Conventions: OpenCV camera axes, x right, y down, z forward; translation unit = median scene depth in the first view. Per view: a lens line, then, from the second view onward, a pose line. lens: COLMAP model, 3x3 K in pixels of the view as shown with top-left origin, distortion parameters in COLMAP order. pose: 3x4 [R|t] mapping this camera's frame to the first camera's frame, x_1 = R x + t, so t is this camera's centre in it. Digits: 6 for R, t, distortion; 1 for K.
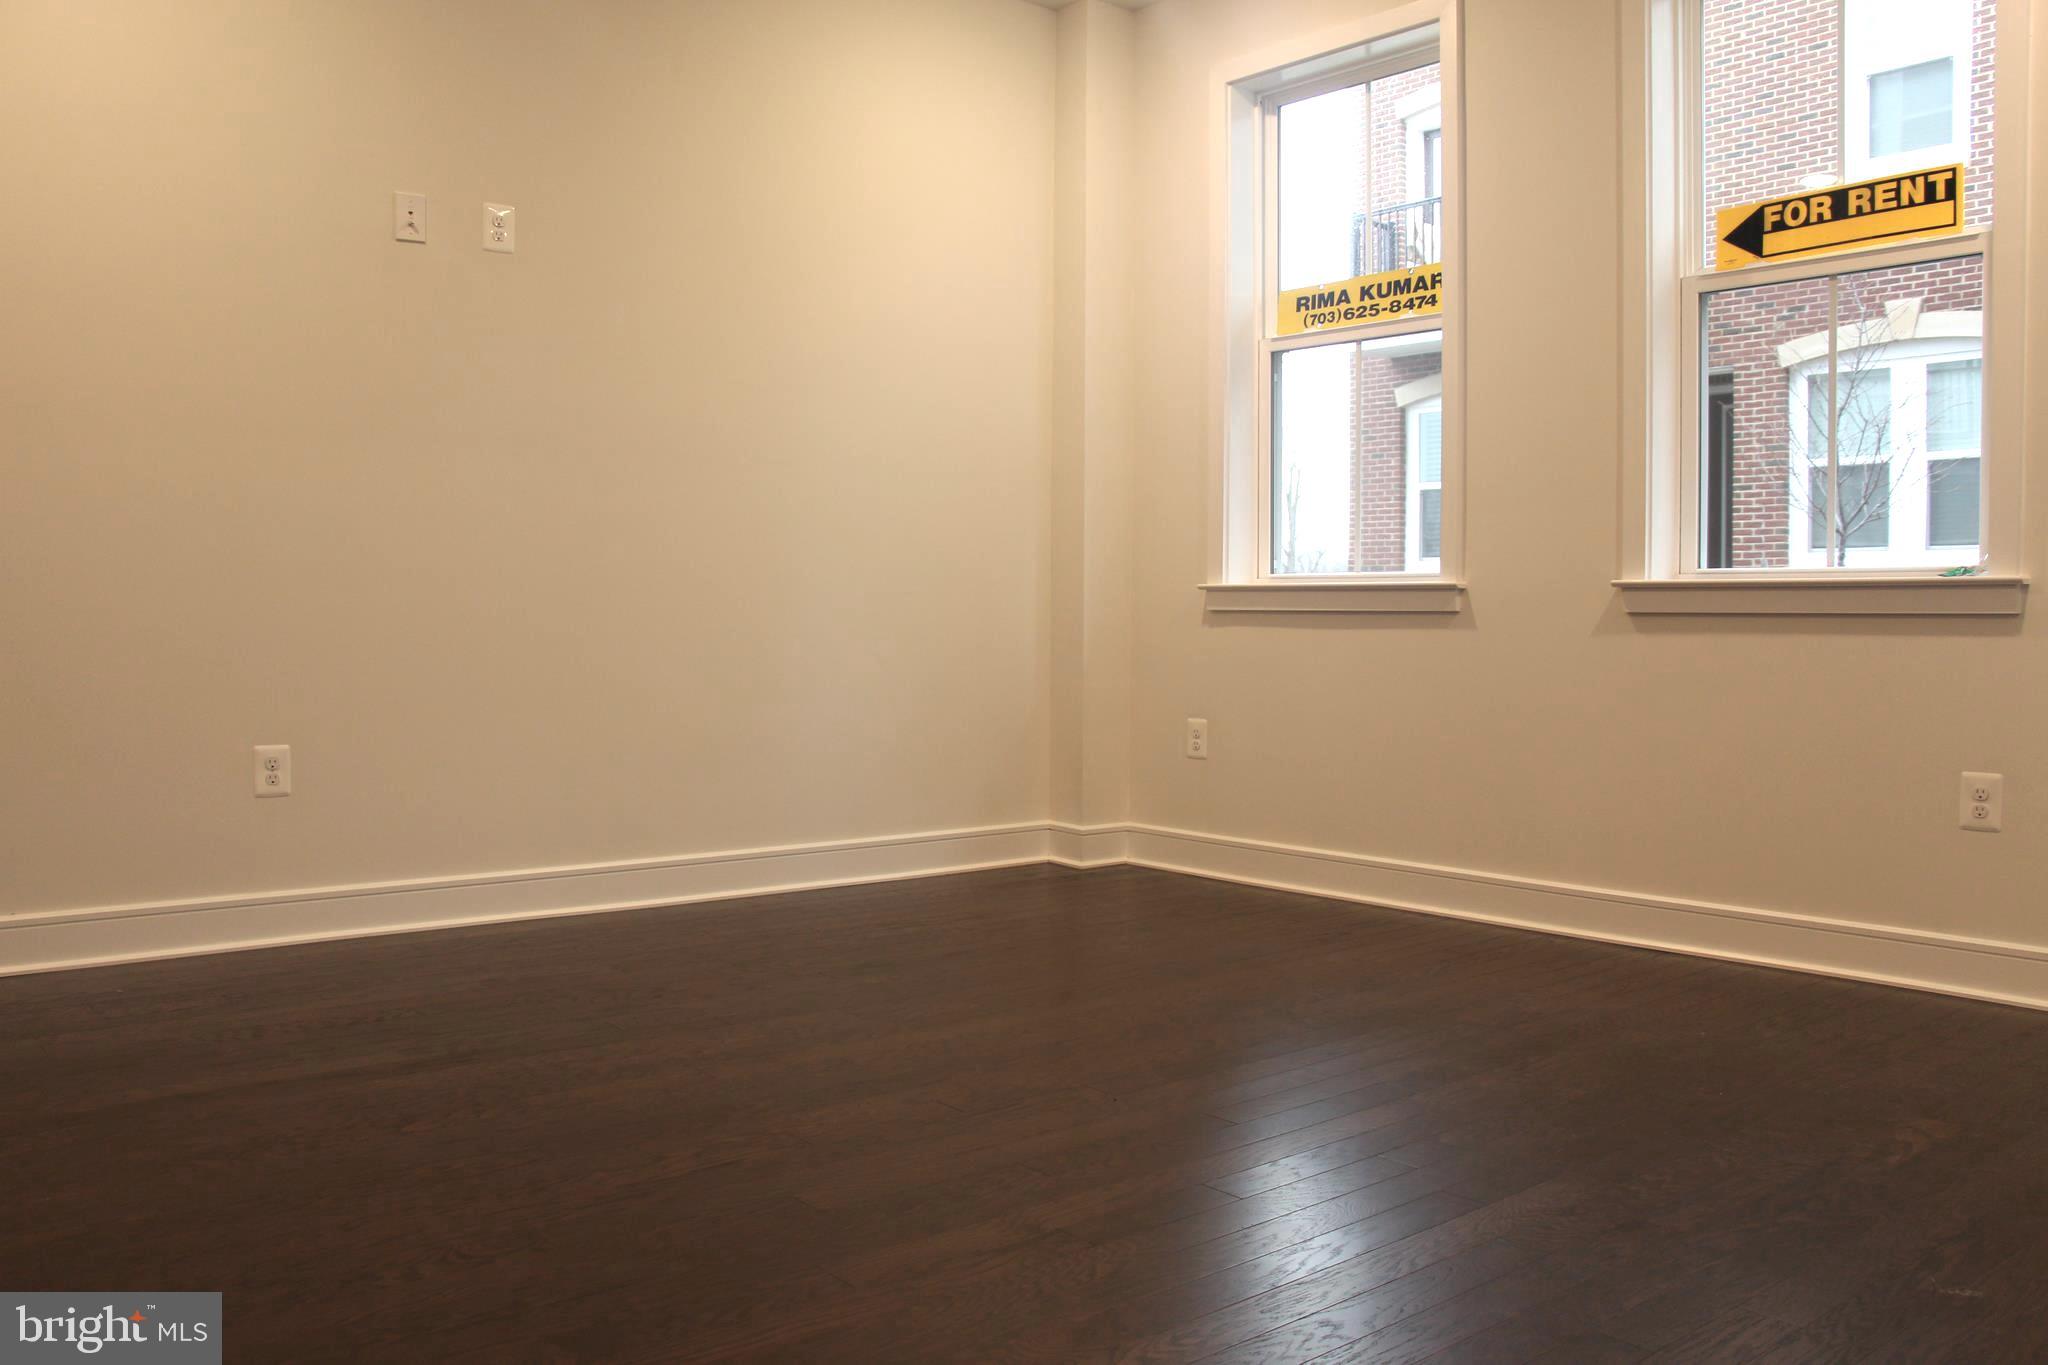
lens RADIAL K [[1683.5, 0, 1033.8], [0, 1683.5, 680.7], [0, 0, 1]] dist [-0.184978, 0.160097]
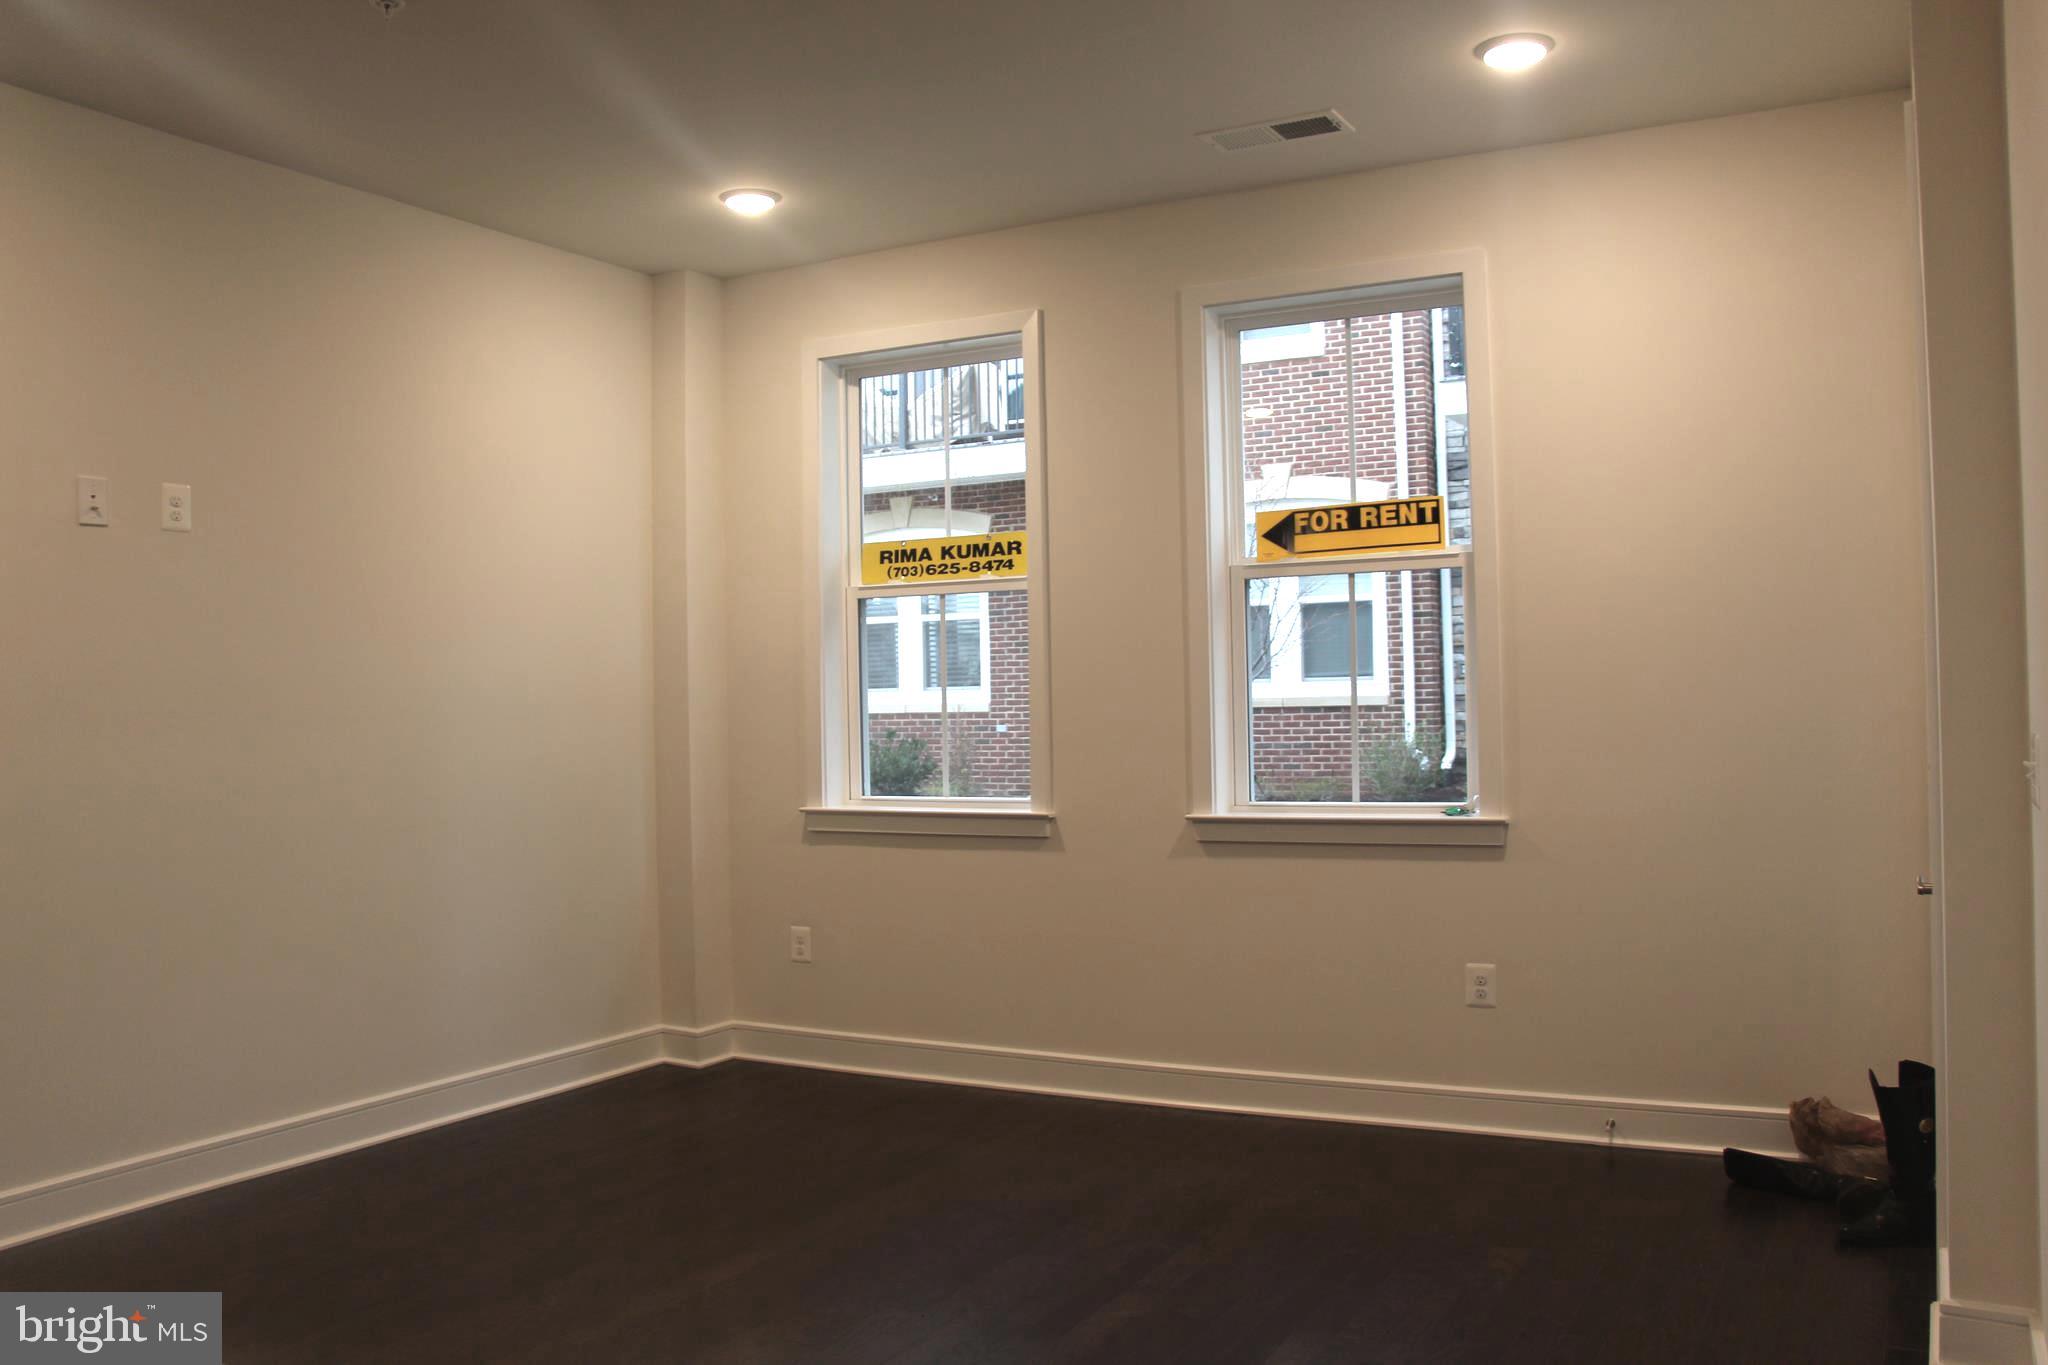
lens RADIAL K [[1683.5, 0, 1033.8], [0, 1683.5, 680.7], [0, 0, 1]] dist [-0.184978, 0.160097]
pose [[0.929149, -0.017995, 0.369268, -0.179448], [0.038351, 0.998118, -0.047860, -0.088549], [-0.367712, 0.058630, 0.928090, -0.103427]]
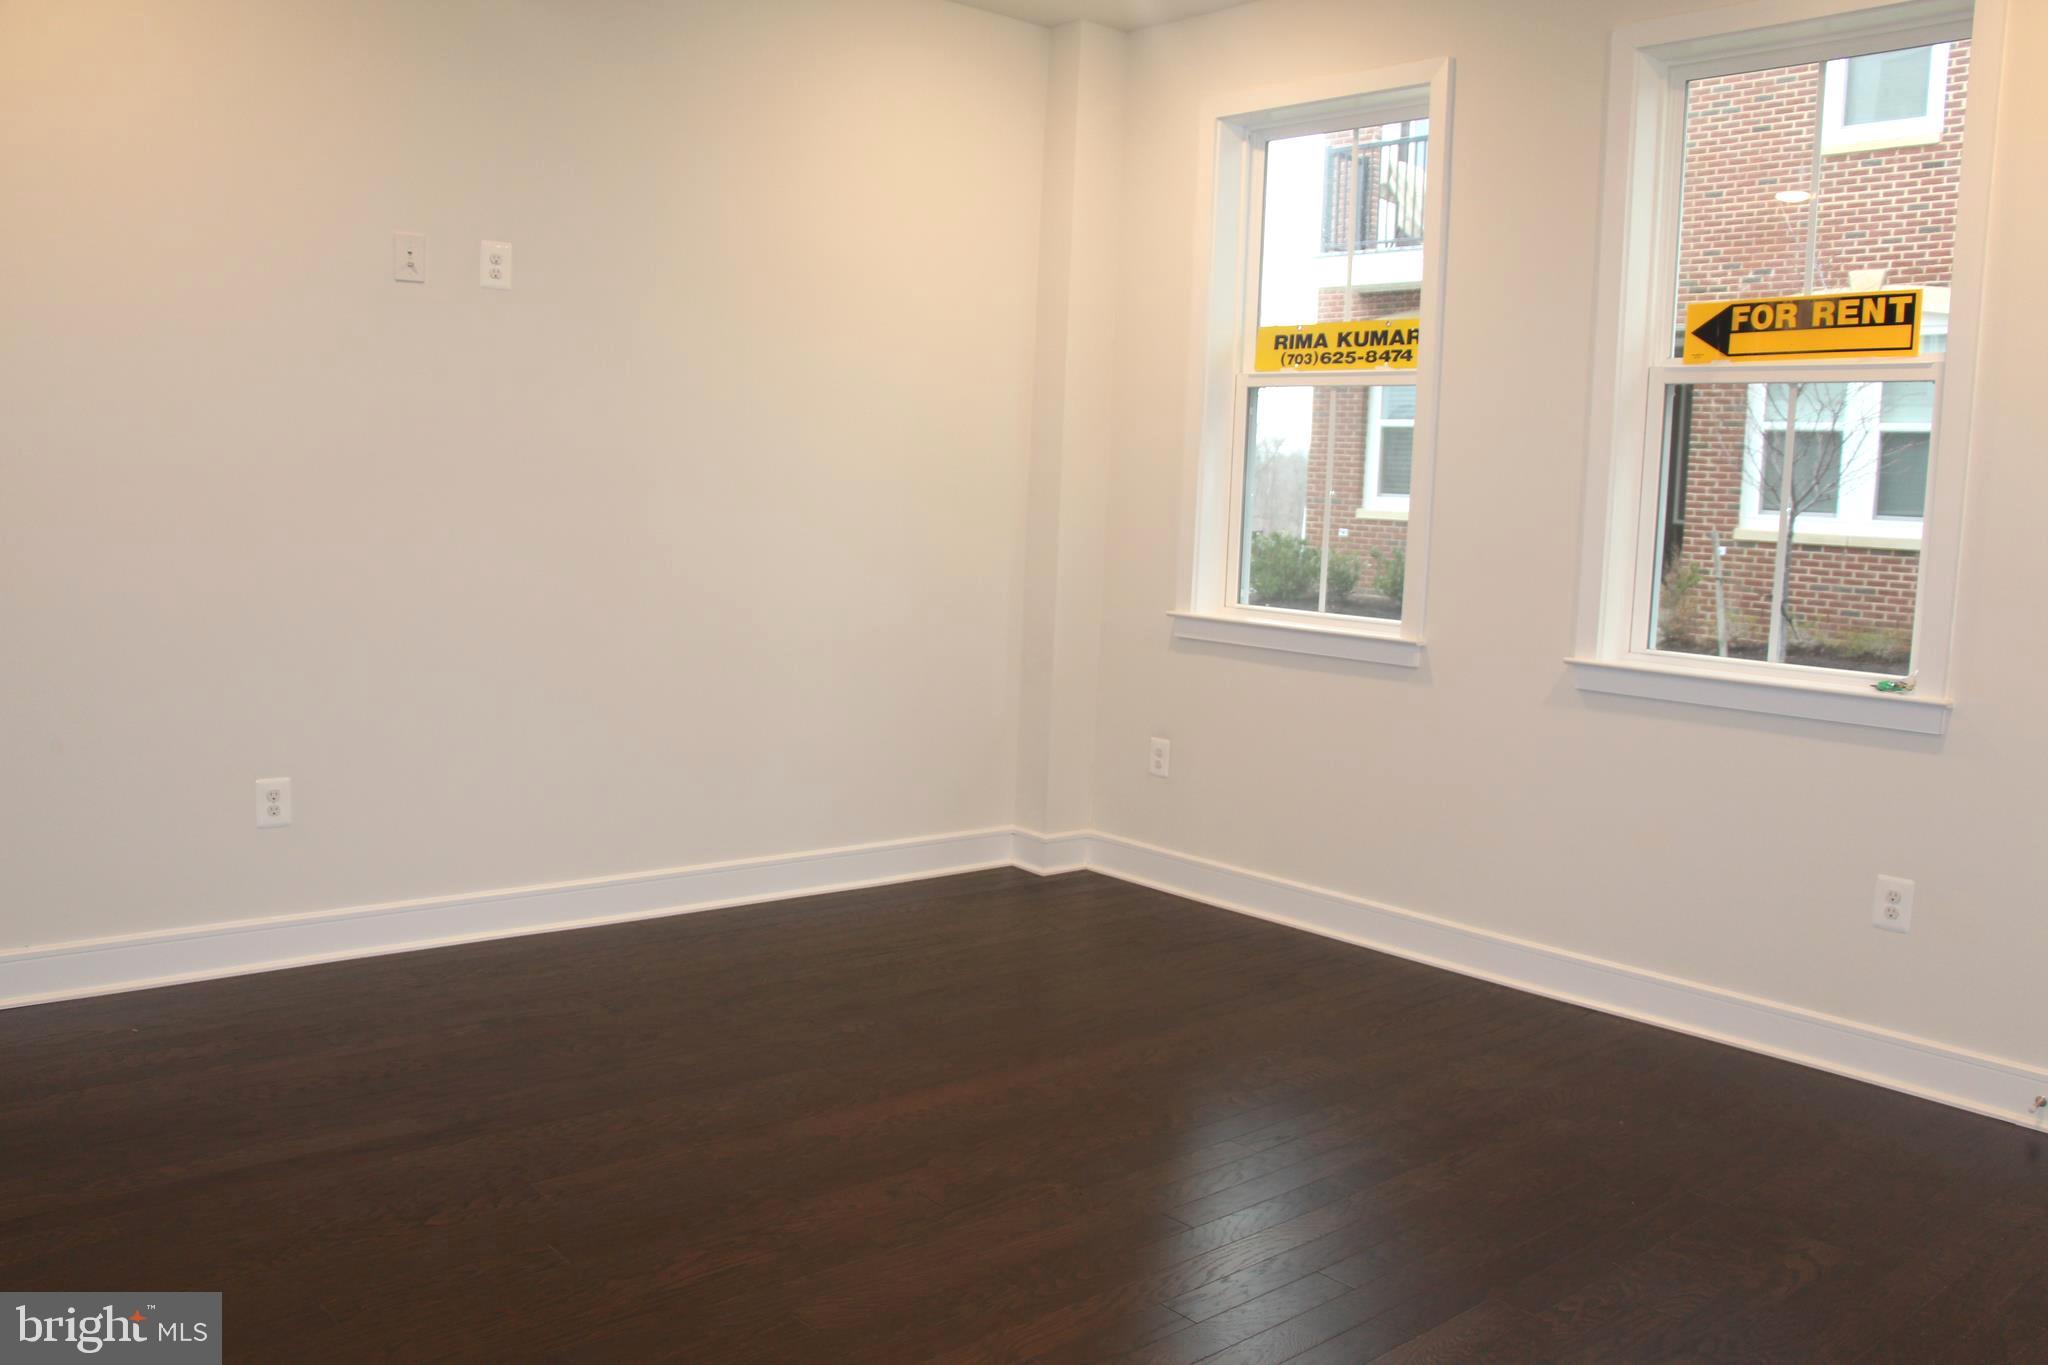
lens RADIAL K [[1683.5, 0, 1033.8], [0, 1683.5, 680.7], [0, 0, 1]] dist [-0.184978, 0.160097]
pose [[0.998929, 0.033792, 0.031599, -0.016053], [-0.035967, 0.996827, 0.071009, -0.091598], [-0.029099, -0.072069, 0.996975, -0.033138]]
